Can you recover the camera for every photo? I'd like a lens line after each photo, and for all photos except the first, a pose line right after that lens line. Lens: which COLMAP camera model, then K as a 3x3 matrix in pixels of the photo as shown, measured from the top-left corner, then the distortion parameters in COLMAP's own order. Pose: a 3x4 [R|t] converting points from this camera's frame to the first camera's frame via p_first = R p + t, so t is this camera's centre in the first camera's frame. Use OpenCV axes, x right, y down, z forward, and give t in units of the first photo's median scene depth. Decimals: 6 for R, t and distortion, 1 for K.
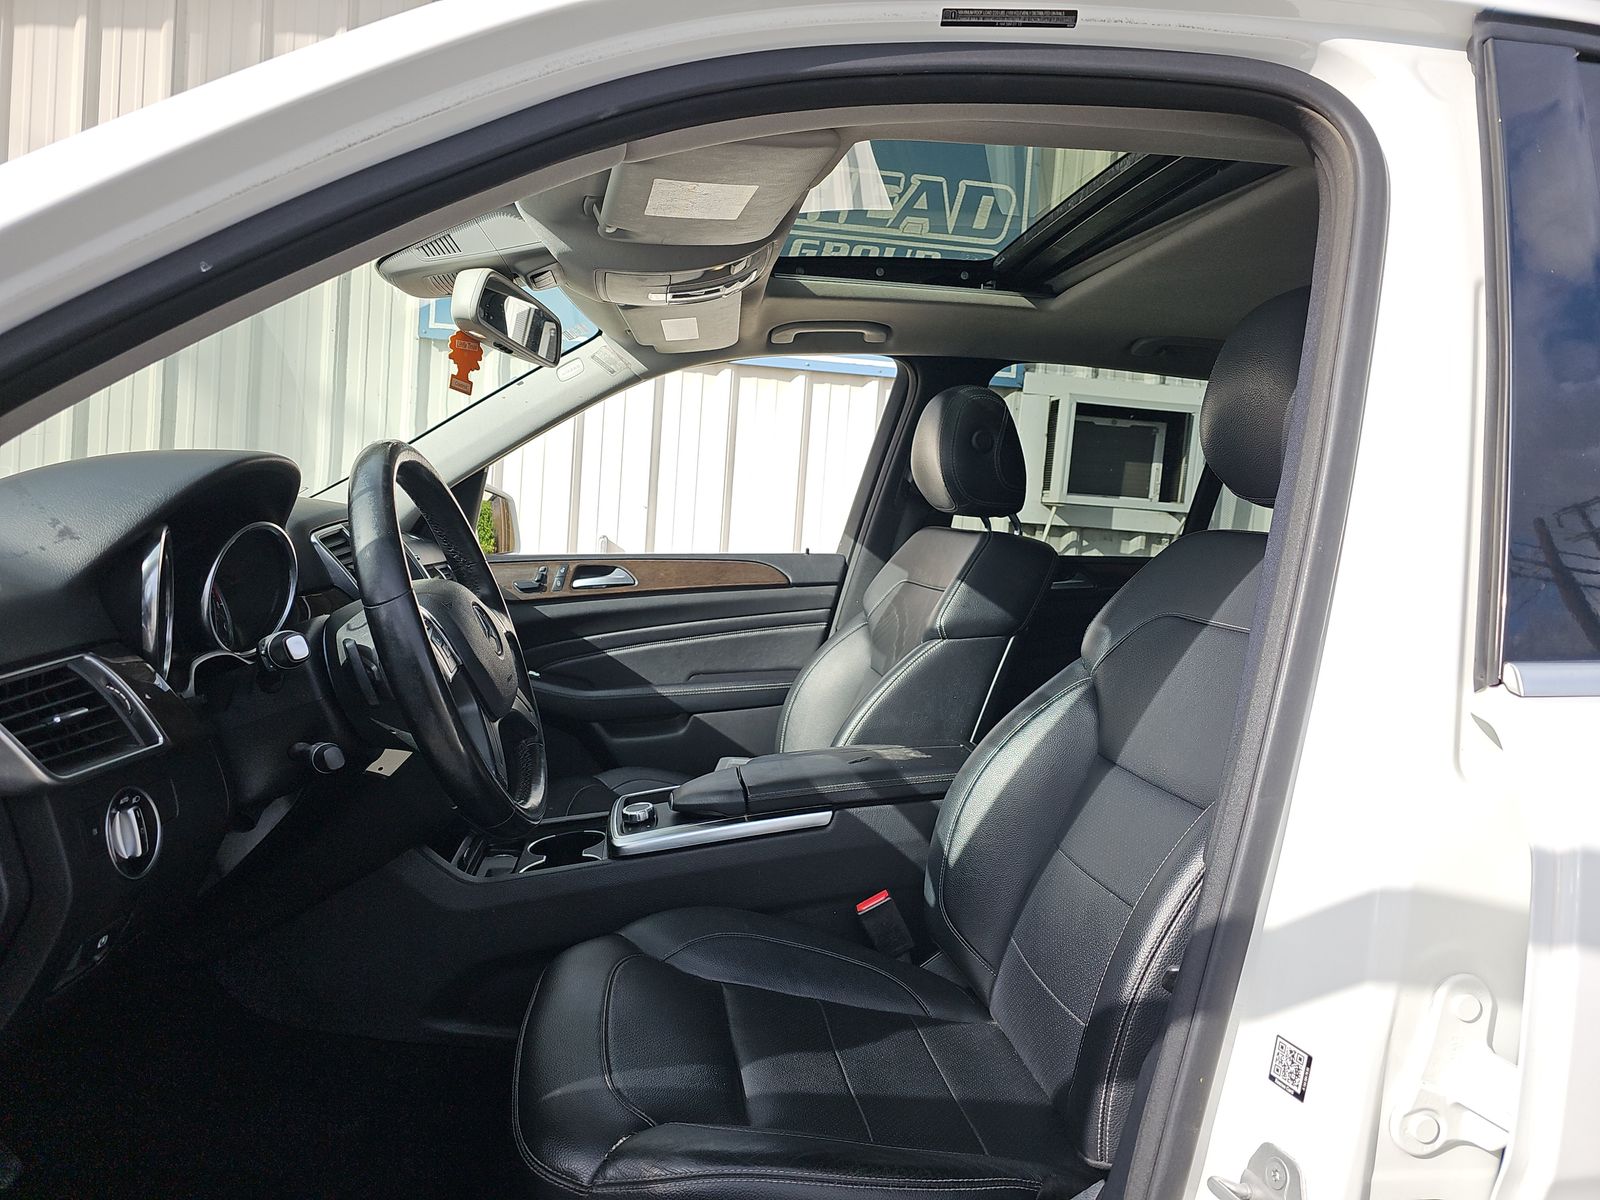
lens RADIAL K [[1069.5, 0, 796.7], [0, 1069.5, 612.8], [0, 0, 1]] dist [0.046269, -0.044492]
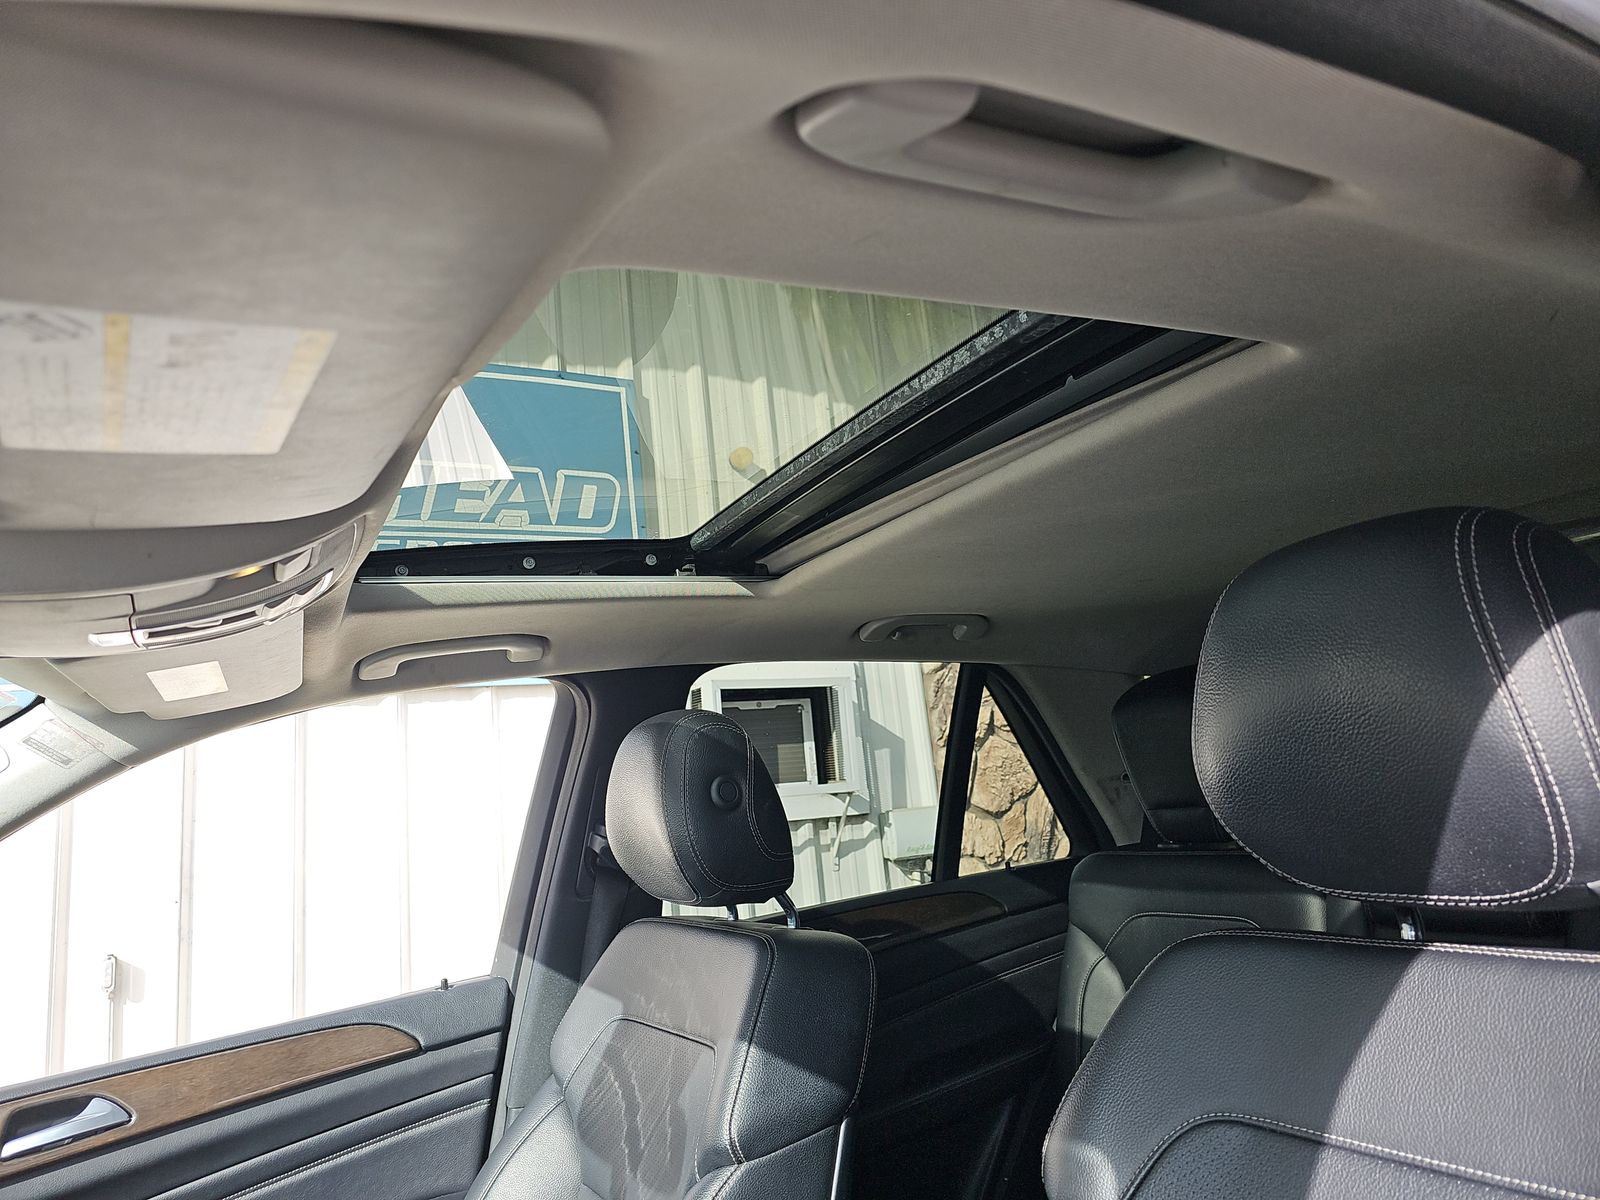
lens RADIAL K [[1069.5, 0, 810.2], [0, 1069.5, 593.1], [0, 0, 1]] dist [0.046269, -0.044492]
pose [[0.920873, -0.084715, 0.380548, -0.016242], [0.186379, 0.952999, -0.238862, -0.096031], [-0.342427, 0.290888, 0.893380, 0.311914]]
